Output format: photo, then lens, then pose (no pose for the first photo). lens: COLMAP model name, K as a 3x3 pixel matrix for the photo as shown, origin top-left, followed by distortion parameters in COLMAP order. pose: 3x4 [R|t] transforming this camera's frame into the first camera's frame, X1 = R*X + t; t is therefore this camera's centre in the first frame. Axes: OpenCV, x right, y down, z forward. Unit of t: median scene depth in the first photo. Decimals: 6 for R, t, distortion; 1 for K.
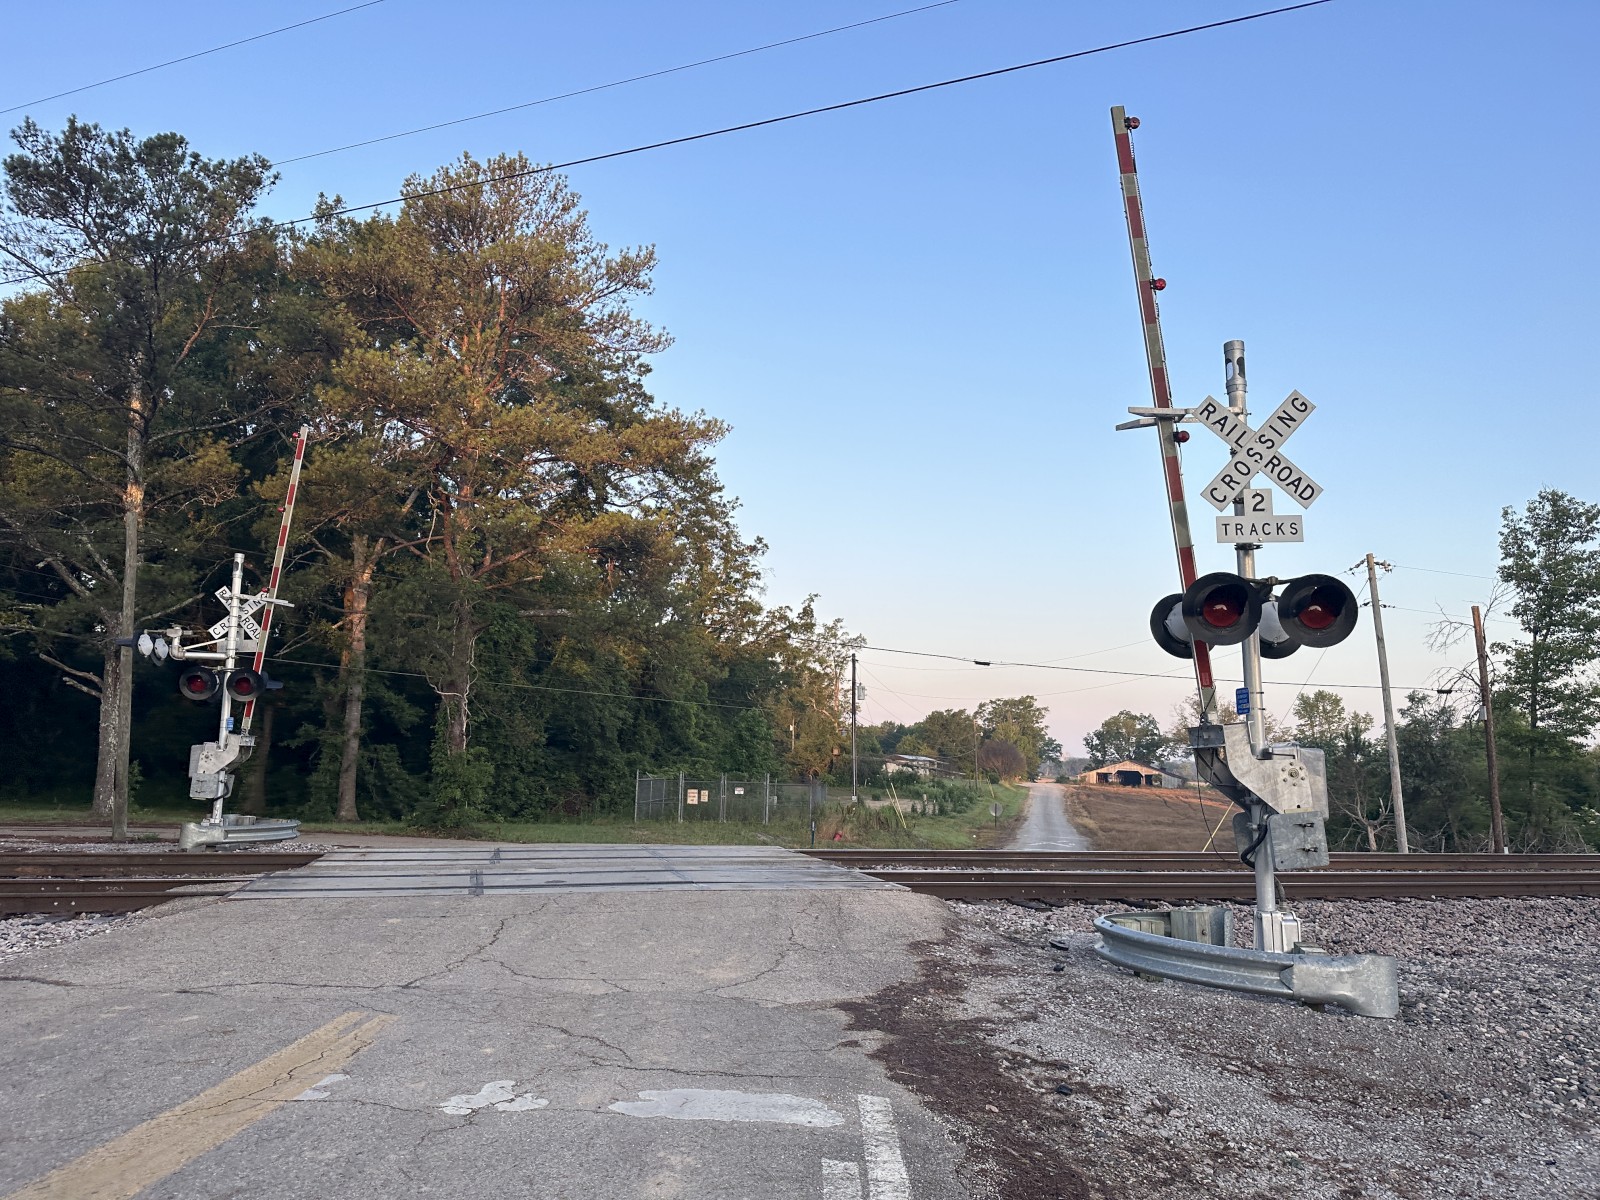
lens RADIAL K [[1109.0, 0, 794.5], [0, 1109.0, 604.0], [0, 0, 1]] dist [0.125222, -0.201558]
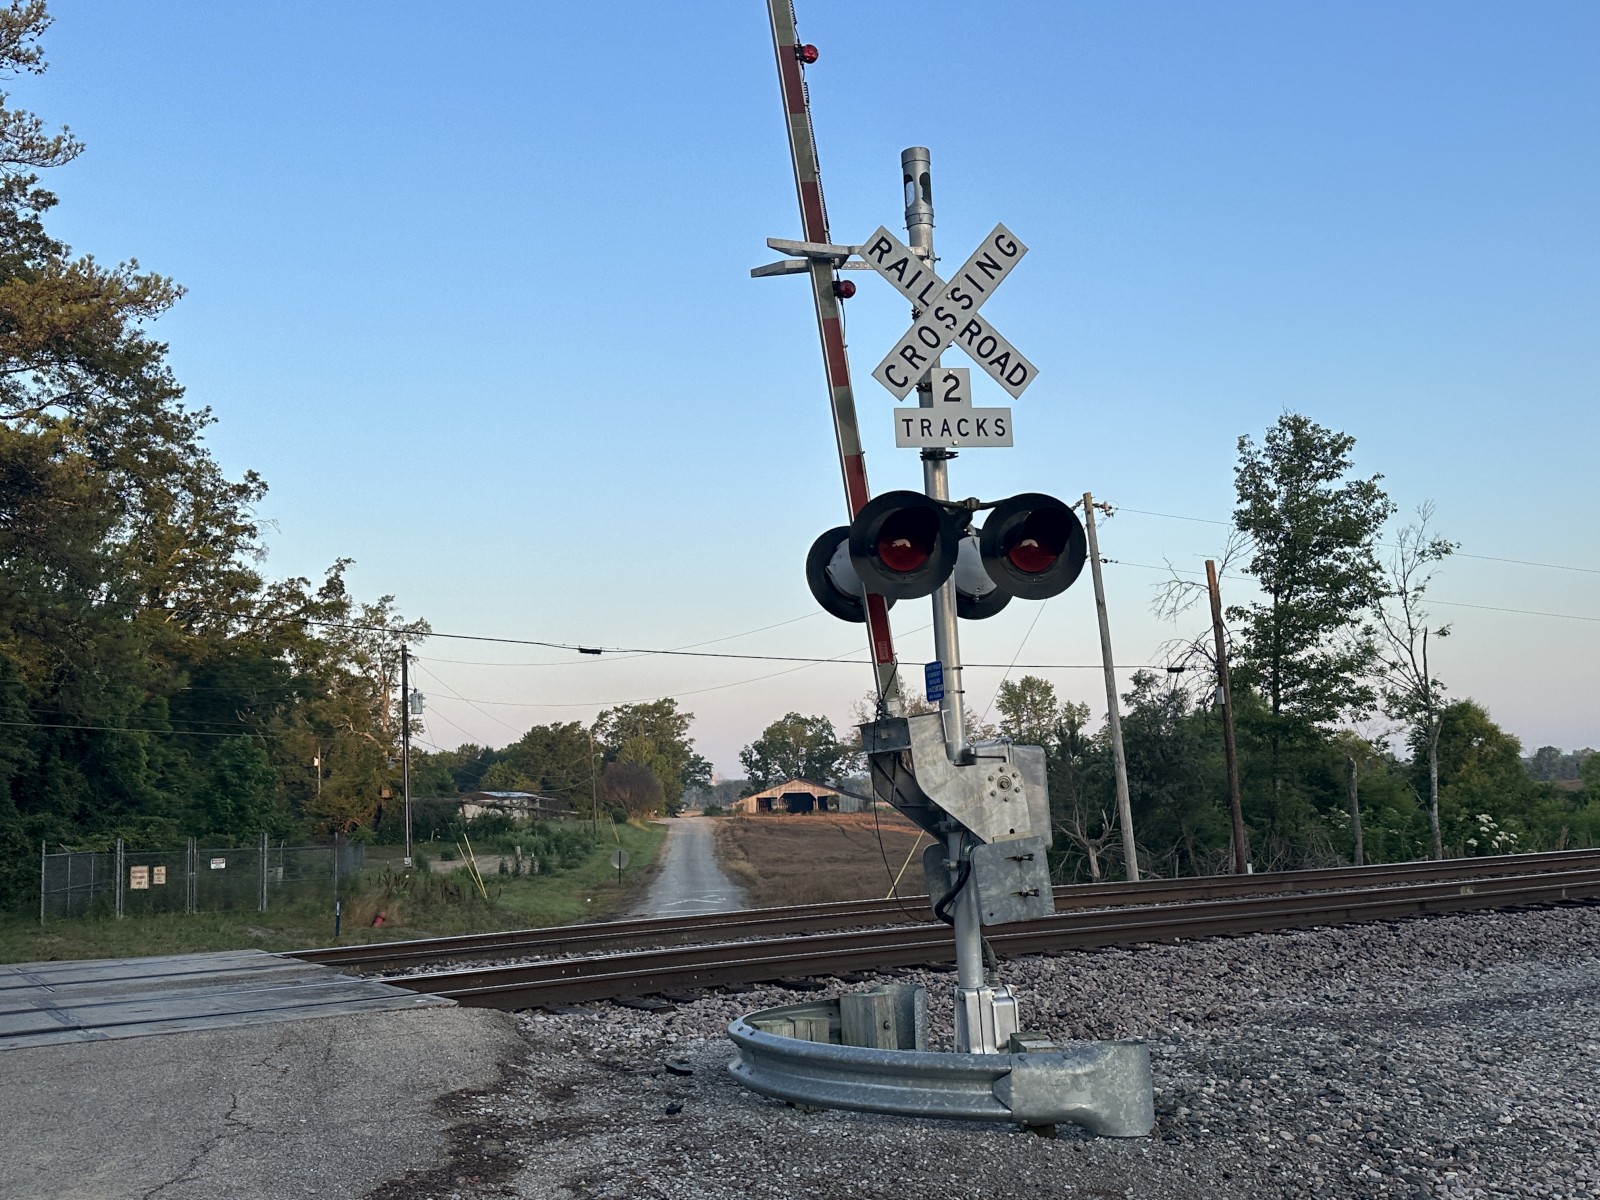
lens RADIAL K [[1558.2, 0, 800.0], [0, 1558.2, 600.0], [0, 0, 1]] dist [0.178581, -0.381411]
pose [[0.957357, -0.020578, 0.288173, 0.011128], [0.015871, 0.999700, 0.018662, 0.004157], [-0.288470, -0.013293, 0.957397, 0.027228]]
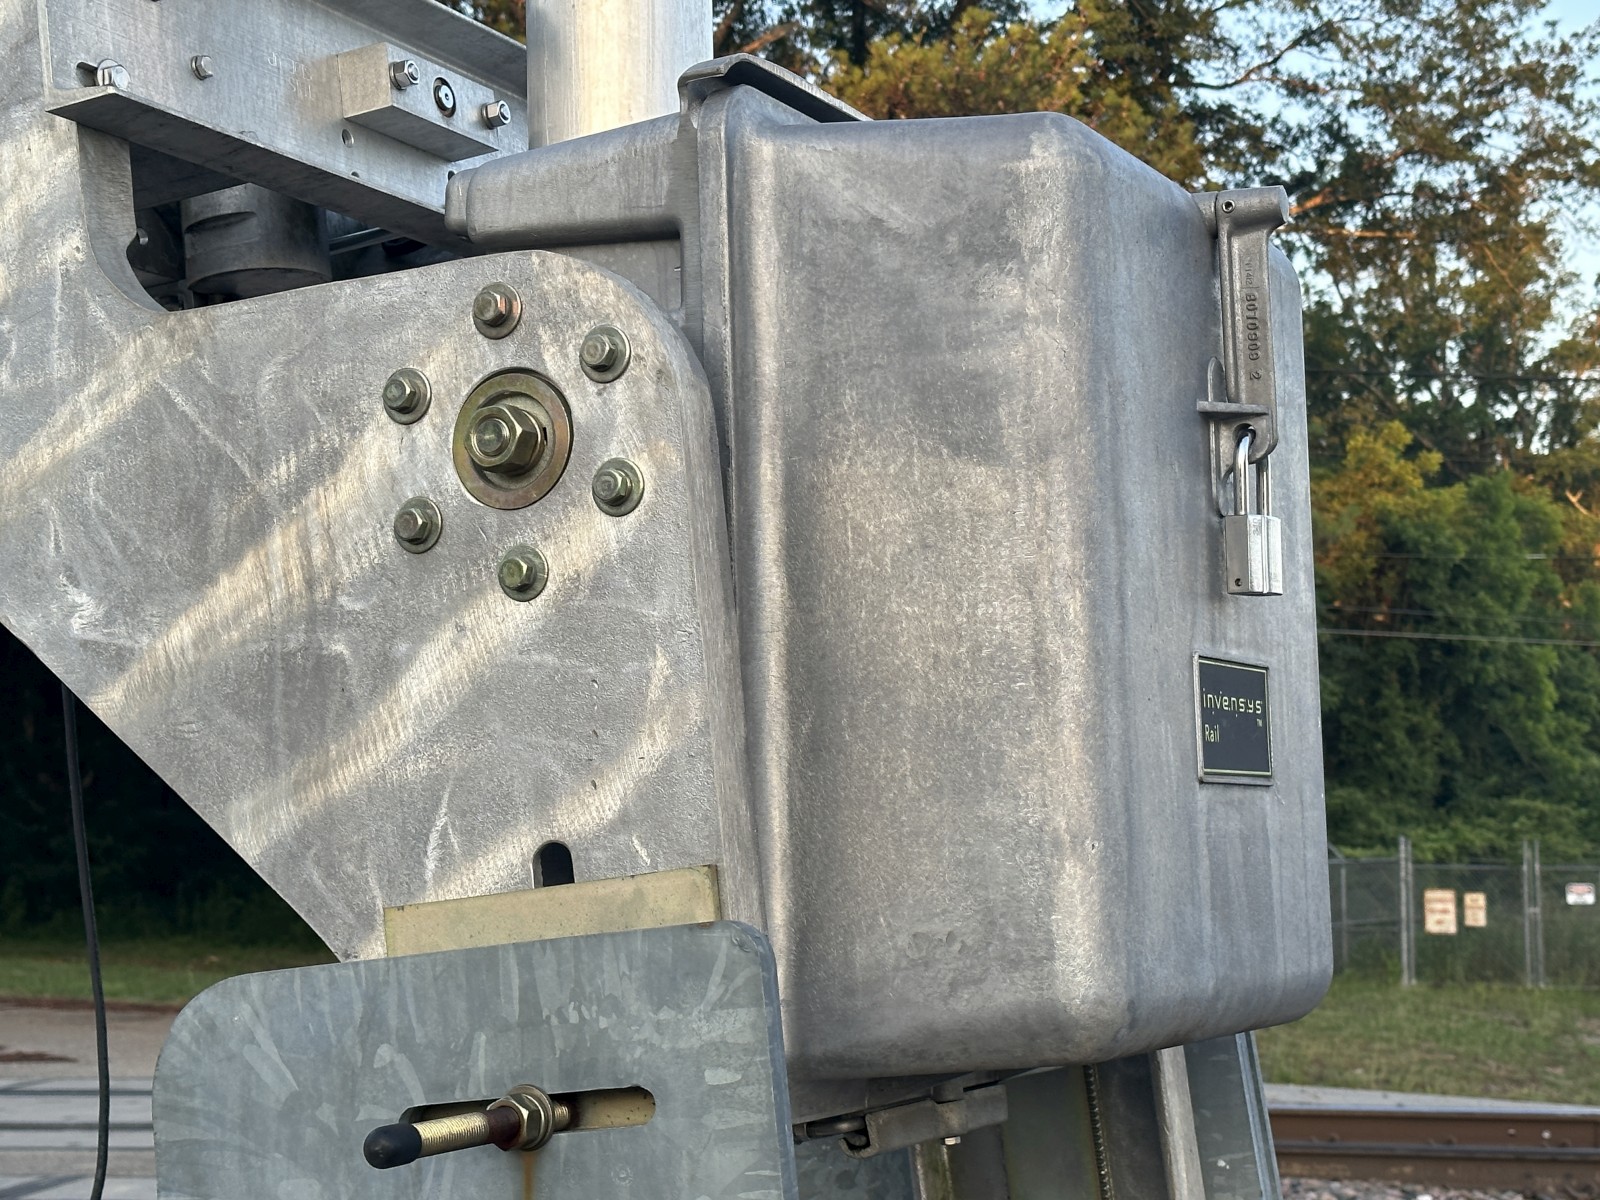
lens RADIAL K [[2752.5, 0, 800.0], [0, 2752.5, 600.0], [0, 0, 1]] dist [0.020241, 0.078791]
pose [[0.892432, -0.061953, -0.446908, 0.115404], [0.086951, 0.995576, 0.035620, 0.033396], [0.442724, -0.070648, 0.893871, 0.179971]]
